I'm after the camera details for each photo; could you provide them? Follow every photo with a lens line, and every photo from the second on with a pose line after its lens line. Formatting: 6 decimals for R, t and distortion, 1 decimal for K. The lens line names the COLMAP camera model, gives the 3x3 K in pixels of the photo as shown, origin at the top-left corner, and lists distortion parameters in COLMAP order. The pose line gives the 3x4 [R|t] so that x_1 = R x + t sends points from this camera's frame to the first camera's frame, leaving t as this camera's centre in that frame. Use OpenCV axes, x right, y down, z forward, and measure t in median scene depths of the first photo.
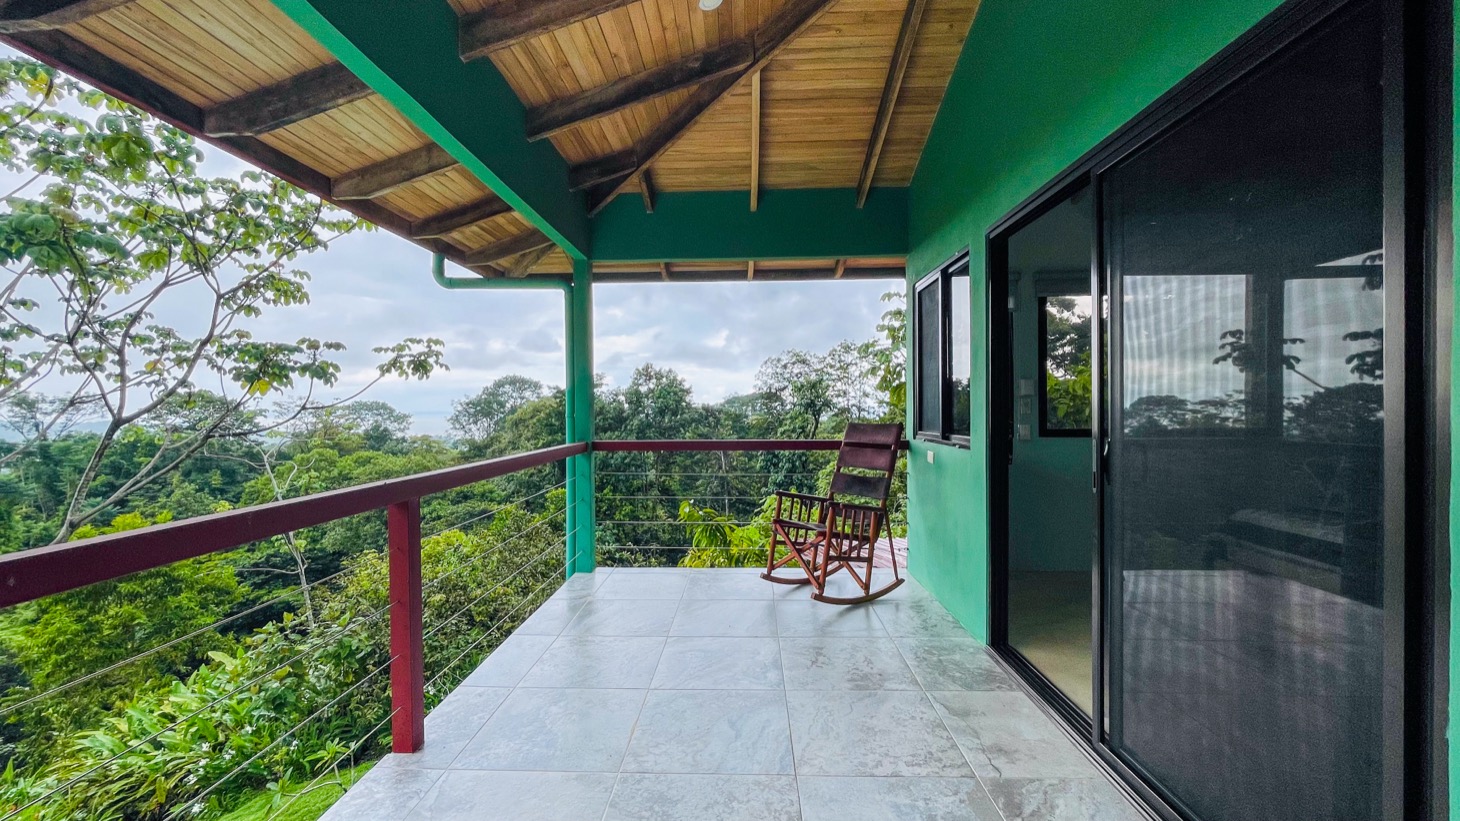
lens RADIAL K [[589.9, 0, 731.1], [0, 589.9, 436.0], [0, 0, 1]] dist [0.002089, 0.000712]
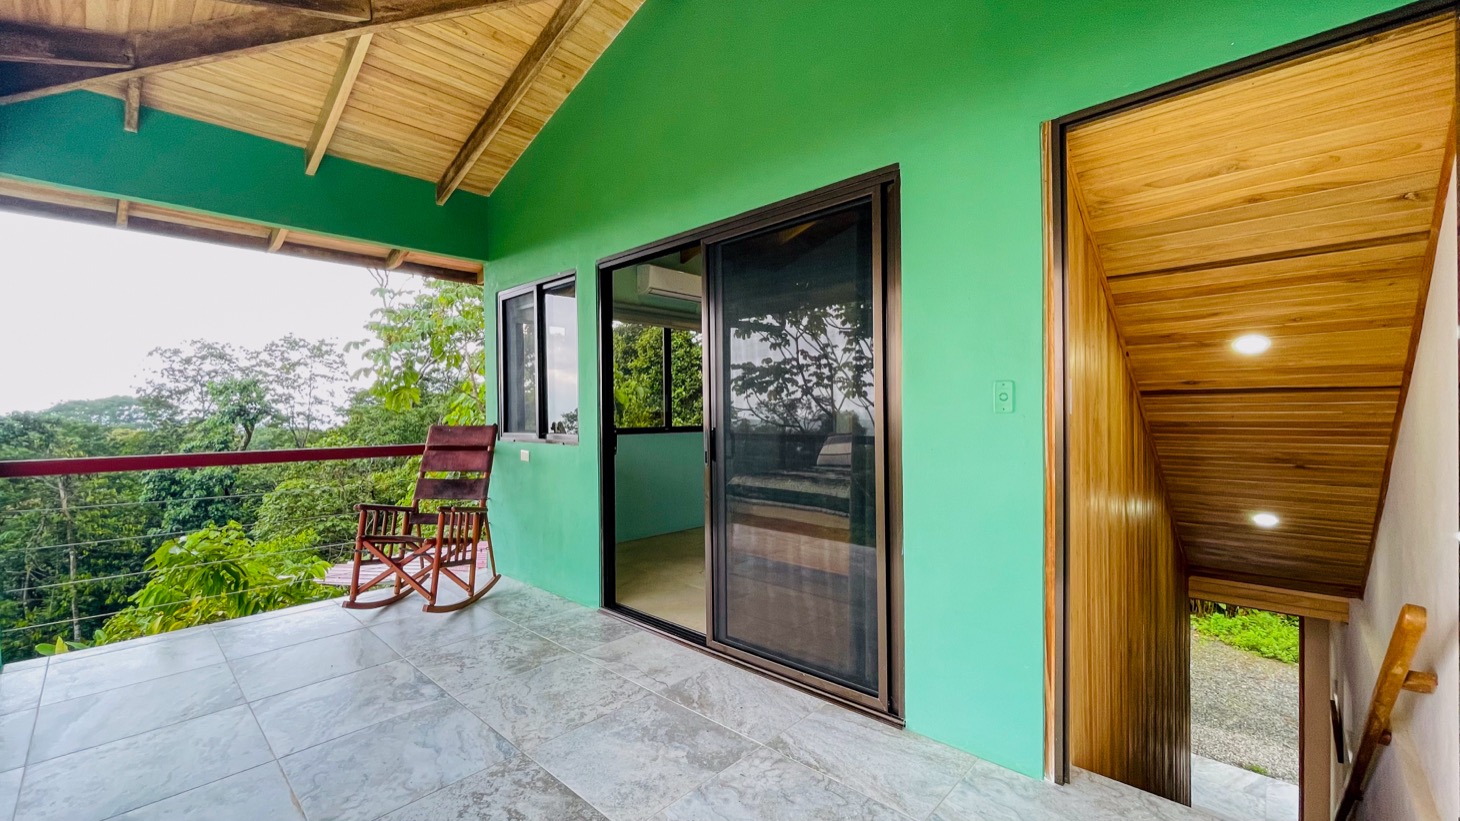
lens RADIAL K [[589.9, 0, 722.9], [0, 589.9, 442.8], [0, 0, 1]] dist [0.002089, 0.000712]
pose [[0.663962, -0.036321, 0.746884, -0.206554], [0.038866, 0.999146, 0.014038, 0.010359], [-0.746756, 0.019708, 0.664807, 0.010443]]
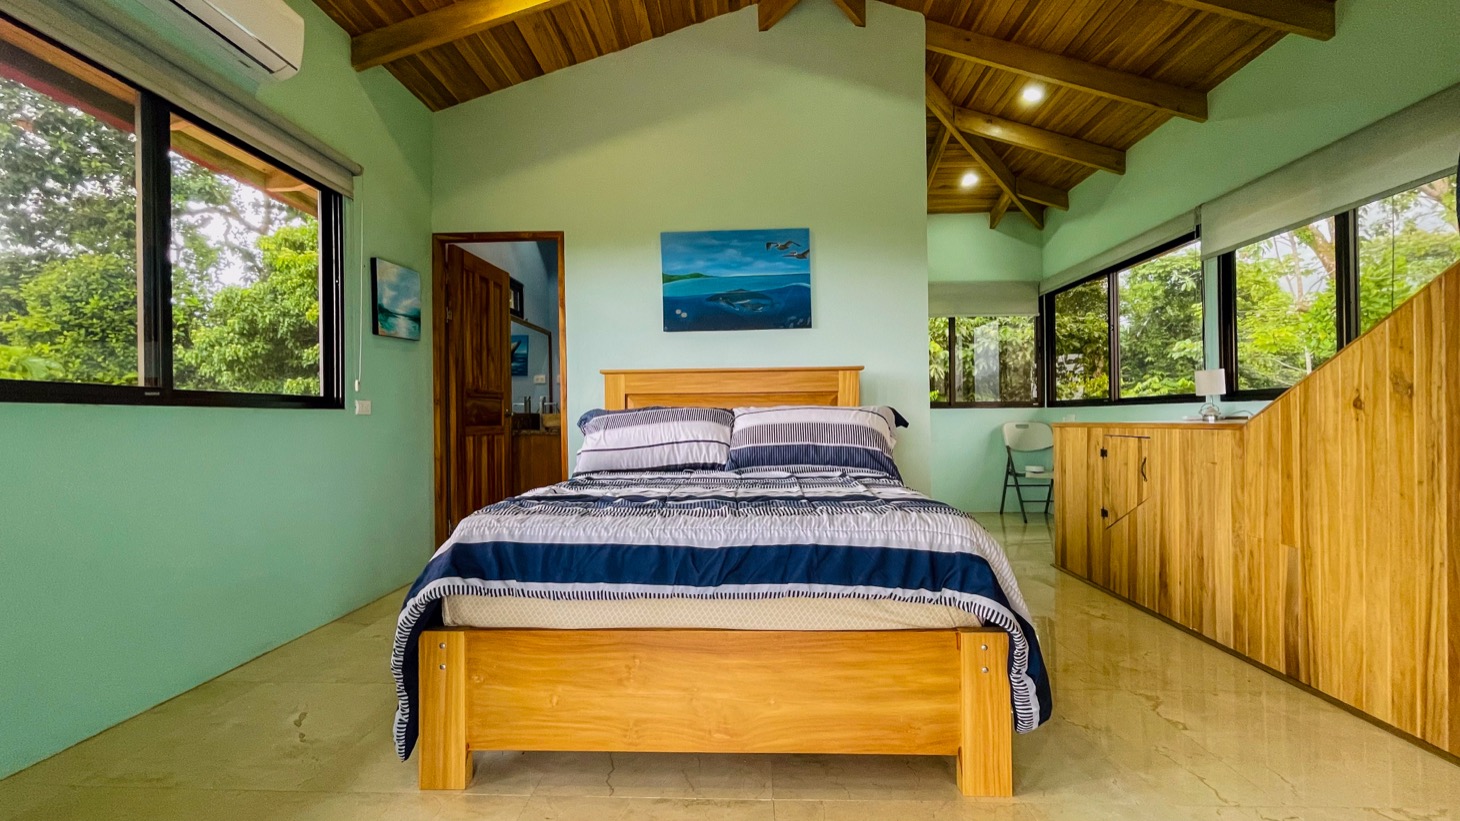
lens RADIAL K [[589.9, 0, 727.4], [0, 589.9, 416.0], [0, 0, 1]] dist [0.002089, 0.000712]
pose [[-0.000887, 0.015544, 0.999879, 0.284745], [0.054169, 0.998412, -0.015473, 0.041828], [-0.998531, 0.054148, -0.001728, 0.587157]]
